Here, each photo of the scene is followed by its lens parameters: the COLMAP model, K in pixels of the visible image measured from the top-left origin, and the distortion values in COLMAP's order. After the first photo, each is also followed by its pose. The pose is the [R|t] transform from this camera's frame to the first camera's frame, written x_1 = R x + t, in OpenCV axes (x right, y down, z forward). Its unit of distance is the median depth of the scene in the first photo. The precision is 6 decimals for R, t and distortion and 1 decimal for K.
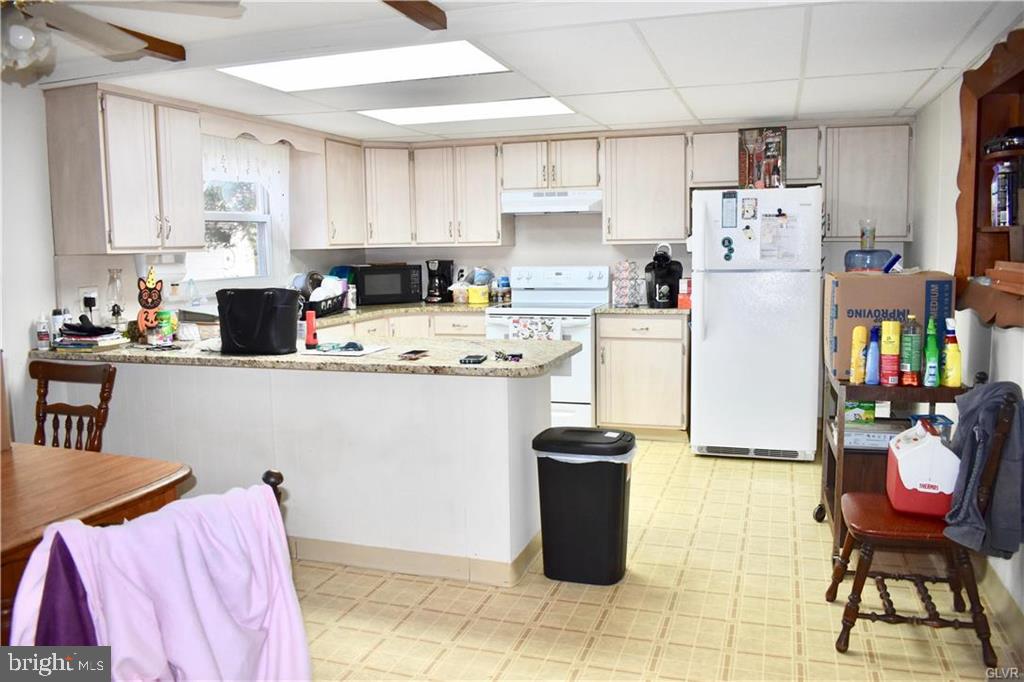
lens RADIAL K [[811.2, 0, 512.0], [0, 811.2, 341.0], [0, 0, 1]] dist [-0.093788, 0.004707]
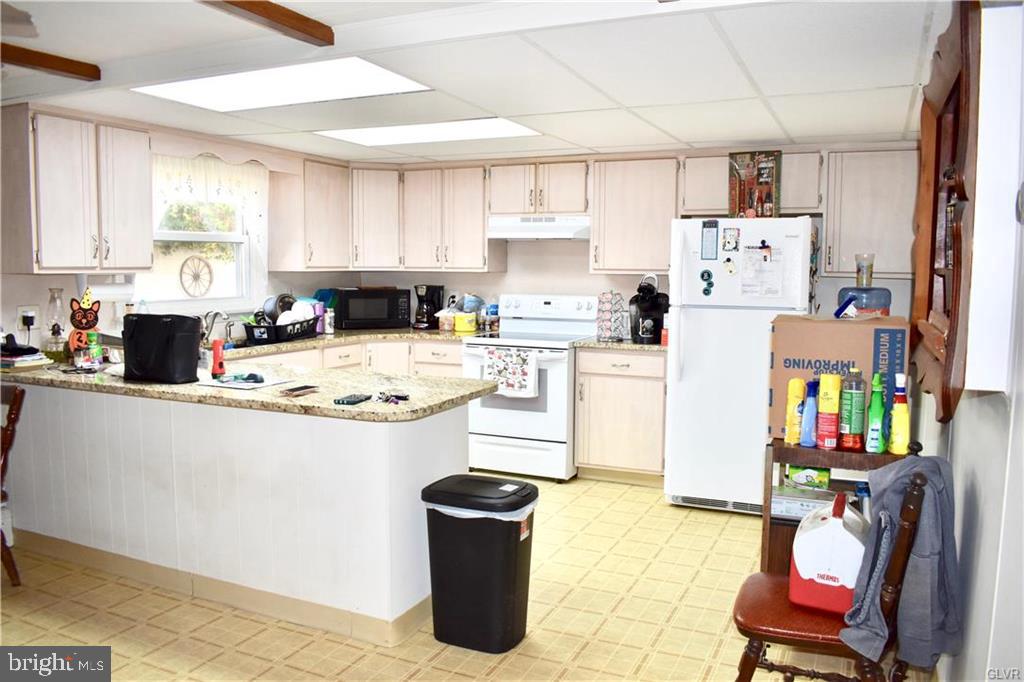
lens RADIAL K [[811.2, 0, 512.0], [0, 811.2, 341.0], [0, 0, 1]] dist [-0.093788, 0.004707]
pose [[0.994015, 0.033699, -0.103916, 0.146087], [-0.036282, 0.999075, -0.023065, -0.018858], [0.103042, 0.026698, 0.994319, 0.063795]]
